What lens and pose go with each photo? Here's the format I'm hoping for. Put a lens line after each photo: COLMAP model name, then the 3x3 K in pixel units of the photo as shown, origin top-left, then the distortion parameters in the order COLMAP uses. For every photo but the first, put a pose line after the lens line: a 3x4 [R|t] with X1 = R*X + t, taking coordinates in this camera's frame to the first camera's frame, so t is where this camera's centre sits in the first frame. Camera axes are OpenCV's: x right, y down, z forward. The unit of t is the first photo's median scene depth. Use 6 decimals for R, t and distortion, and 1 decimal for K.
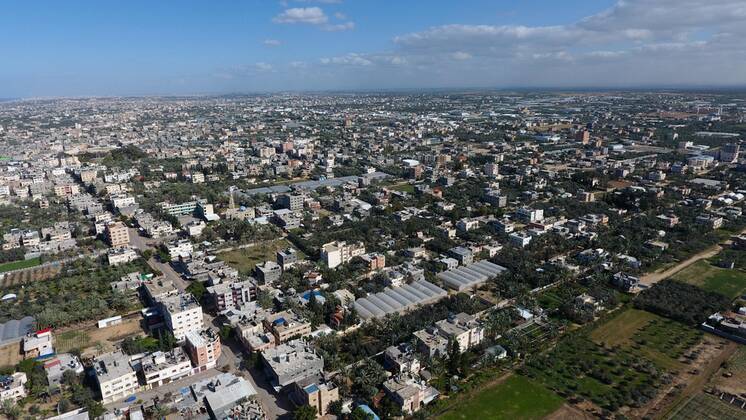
lens RADIAL K [[438.4, 0, 369.1], [0, 438.4, 209.4], [0, 0, 1]] dist [0.004030, -0.002364]
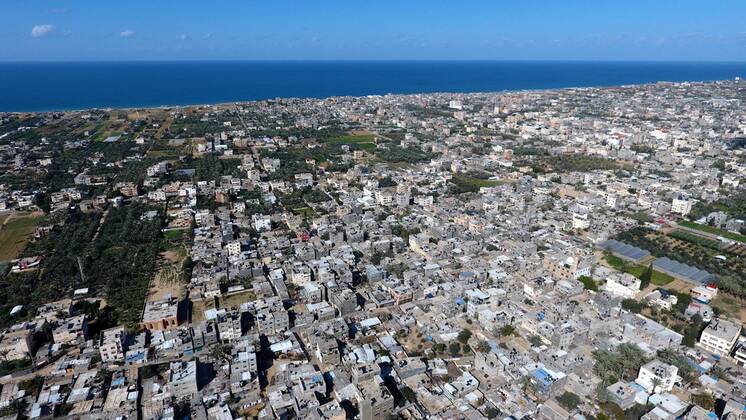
lens RADIAL K [[438.4, 0, 369.1], [0, 438.4, 209.4], [0, 0, 1]] dist [0.004030, -0.002364]
pose [[-0.018058, 0.346870, -0.937739, 0.335789], [-0.265270, 0.902618, 0.338987, -0.084598], [0.964005, 0.254876, 0.075715, -0.135338]]
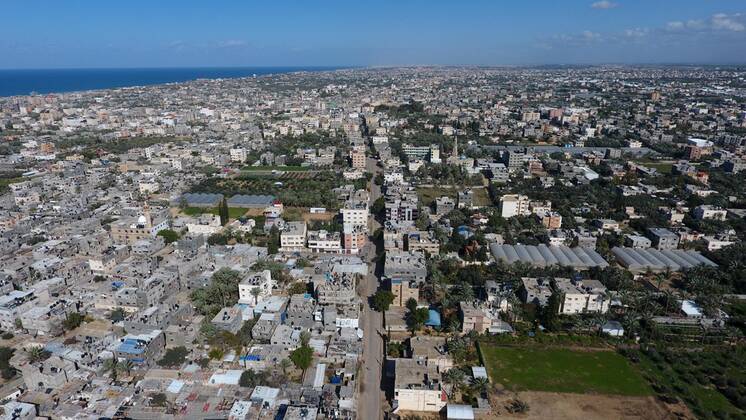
lens RADIAL K [[438.4, 0, 369.1], [0, 438.4, 209.4], [0, 0, 1]] dist [0.004030, -0.002364]
pose [[0.784256, 0.208638, -0.584305, 0.256591], [-0.173829, 0.977935, 0.115877, 0.053085], [0.595588, 0.010692, 0.803219, 0.001560]]
